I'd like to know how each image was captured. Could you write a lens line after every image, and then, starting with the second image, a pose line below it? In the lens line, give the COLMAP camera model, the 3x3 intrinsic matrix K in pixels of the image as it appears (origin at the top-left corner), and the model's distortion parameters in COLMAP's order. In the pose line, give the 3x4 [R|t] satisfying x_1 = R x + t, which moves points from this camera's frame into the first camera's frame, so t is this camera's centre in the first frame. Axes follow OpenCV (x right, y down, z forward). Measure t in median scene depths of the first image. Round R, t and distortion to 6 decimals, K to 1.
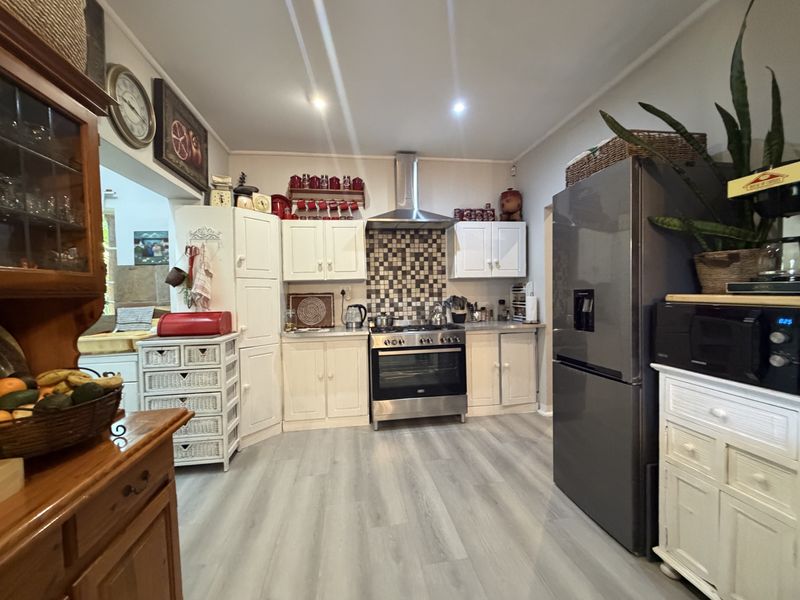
lens RADIAL K [[318.8, 0, 398.0], [0, 318.8, 300.1], [0, 0, 1]] dist [-0.000352, -0.000085]
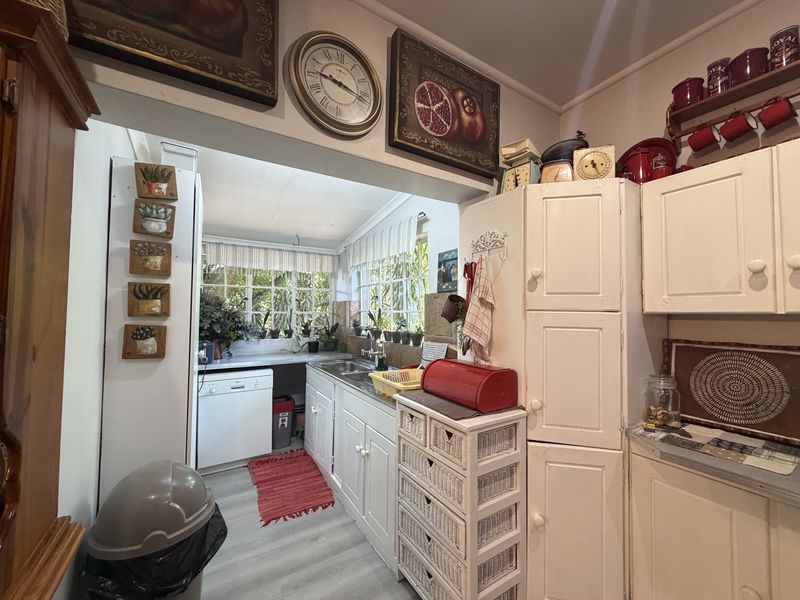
lens RADIAL K [[318.8, 0, 398.0], [0, 318.8, 300.1], [0, 0, 1]] dist [-0.000352, -0.000085]
pose [[0.384886, -0.008520, -0.922925, -0.079741], [-0.034123, 0.999142, -0.023454, -0.067024], [0.922333, 0.040520, 0.384265, 0.578908]]
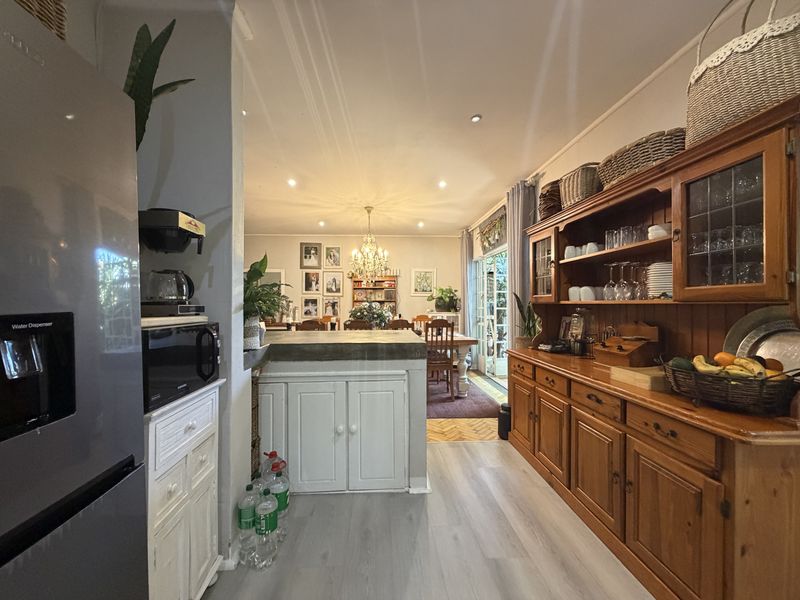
lens RADIAL K [[318.8, 0, 398.0], [0, 318.8, 300.1], [0, 0, 1]] dist [-0.000352, -0.000085]
pose [[-0.995184, 0.026091, 0.094486, 0.087382], [0.027333, 0.999556, 0.011872, -0.027685], [-0.094135, 0.014398, -0.995455, 0.872434]]
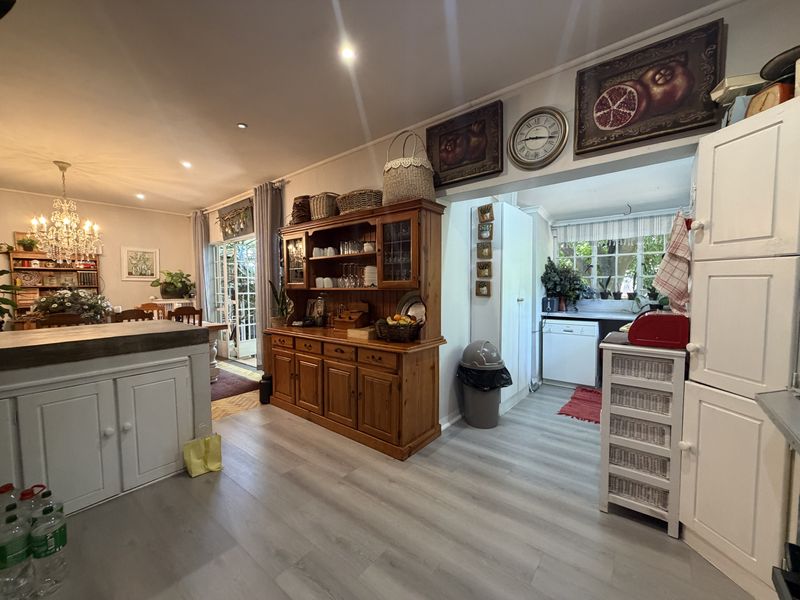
lens RADIAL K [[318.8, 0, 398.0], [0, 318.8, 300.1], [0, 0, 1]] dist [-0.000352, -0.000085]
pose [[-0.739027, 0.062789, -0.670744, 0.298237], [0.010367, 0.996589, 0.081870, -0.052405], [0.673596, 0.053550, -0.737157, 1.066526]]
